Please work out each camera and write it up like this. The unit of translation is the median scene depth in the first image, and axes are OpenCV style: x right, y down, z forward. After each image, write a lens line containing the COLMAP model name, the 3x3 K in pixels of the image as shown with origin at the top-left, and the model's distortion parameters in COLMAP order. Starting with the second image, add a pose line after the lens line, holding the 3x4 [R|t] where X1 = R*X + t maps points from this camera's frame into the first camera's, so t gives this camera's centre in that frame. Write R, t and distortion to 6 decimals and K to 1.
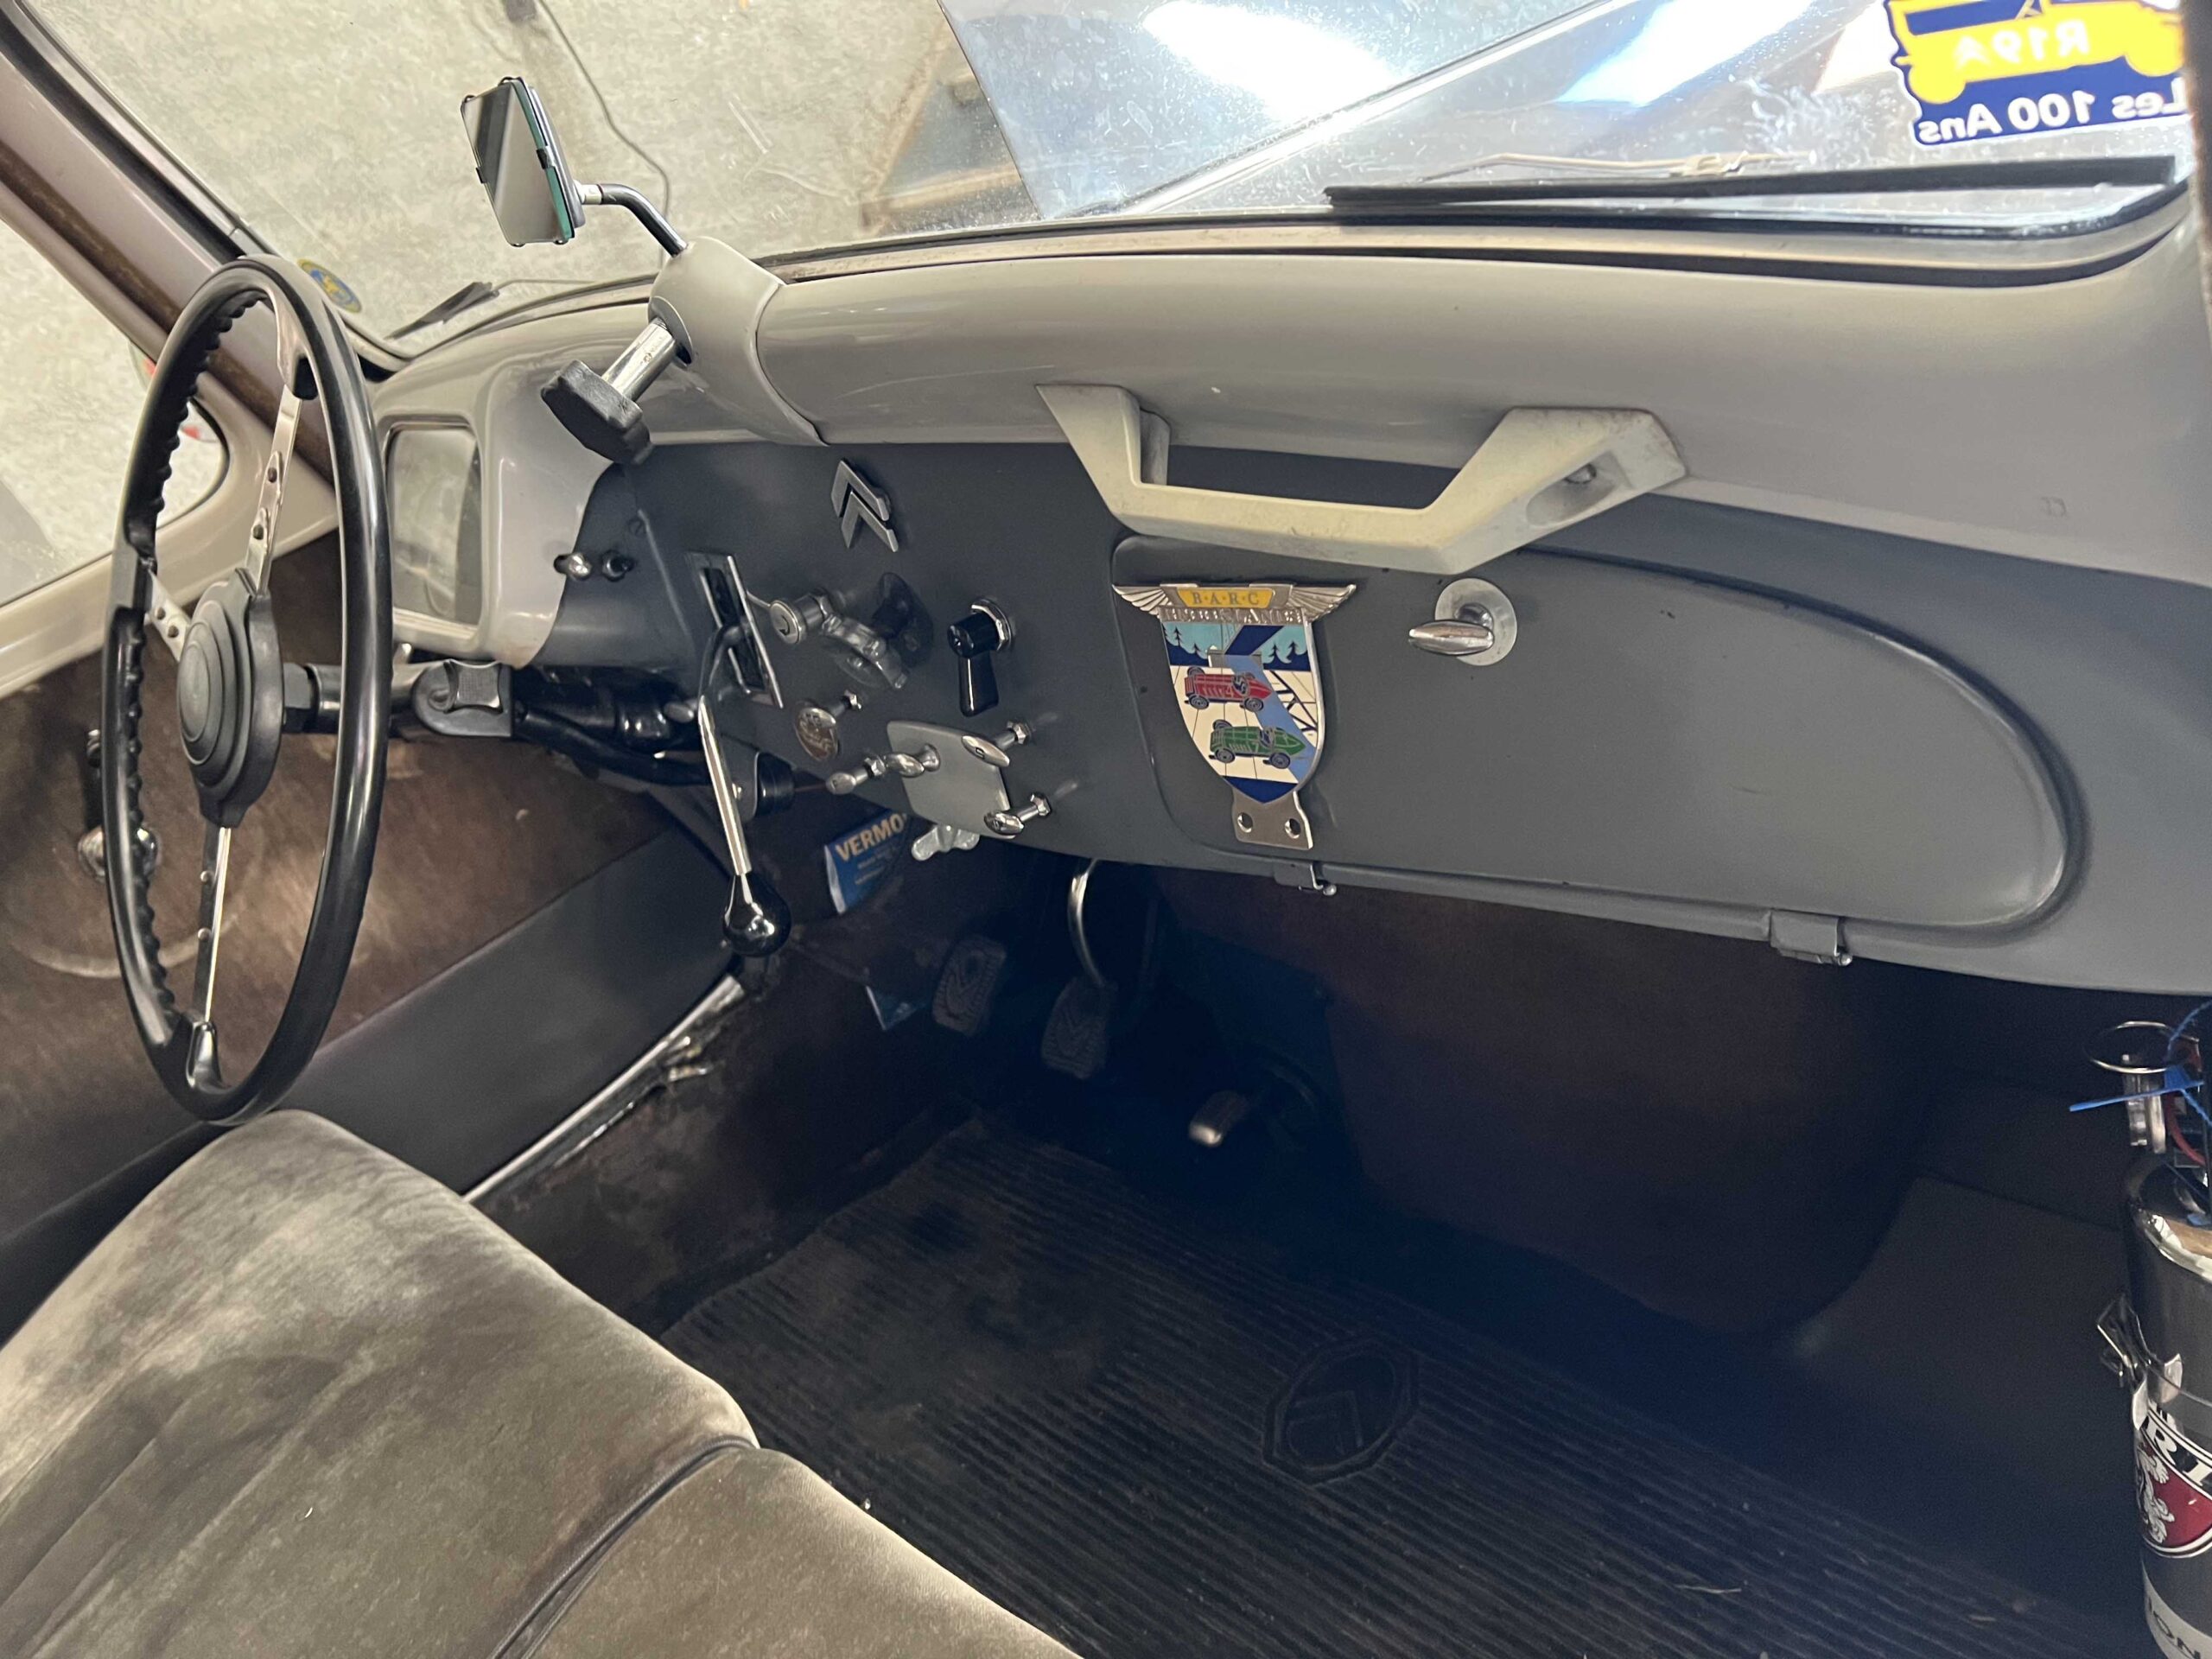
lens RADIAL K [[1689.7, 0, 1116.6], [0, 1689.7, 831.6], [0, 0, 1]] dist [0.043200, -0.040667]
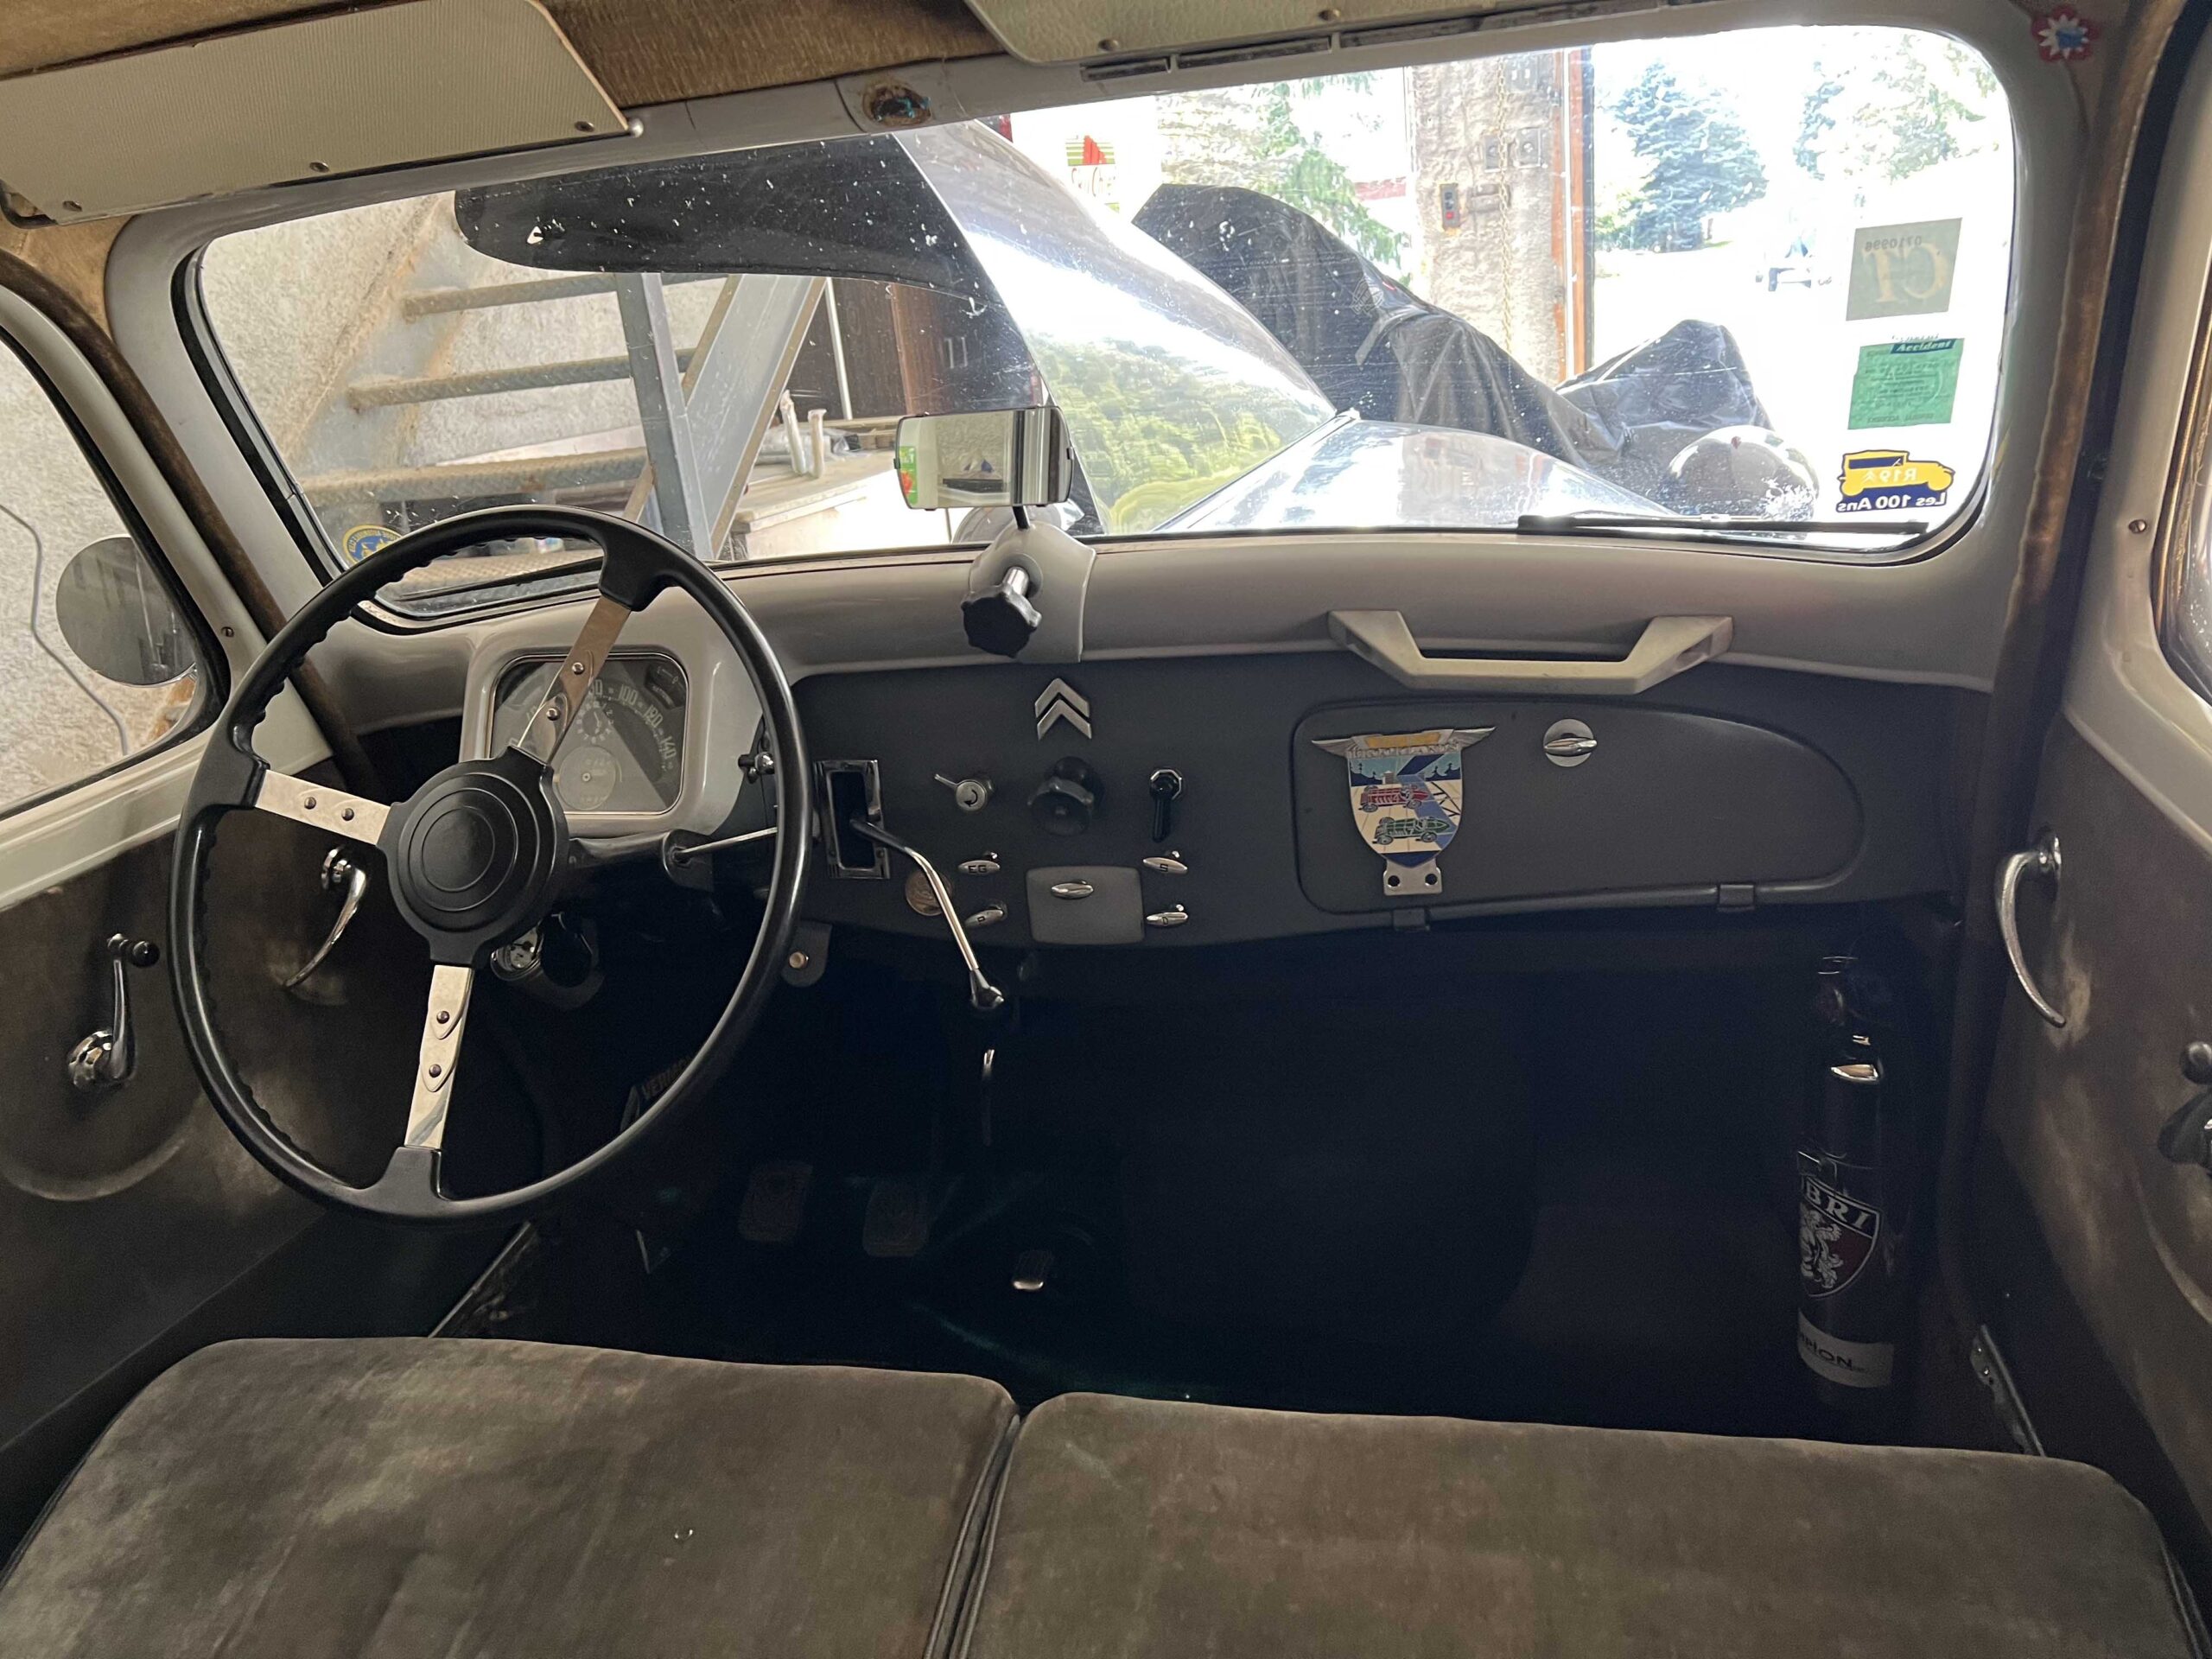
lens RADIAL K [[1689.7, 0, 1116.6], [0, 1689.7, 831.6], [0, 0, 1]] dist [0.043200, -0.040667]
pose [[0.855357, 0.025181, 0.517427, -0.876792], [0.114207, 0.965077, -0.235761, 0.264724], [-0.505294, 0.260754, 0.822609, -0.201814]]
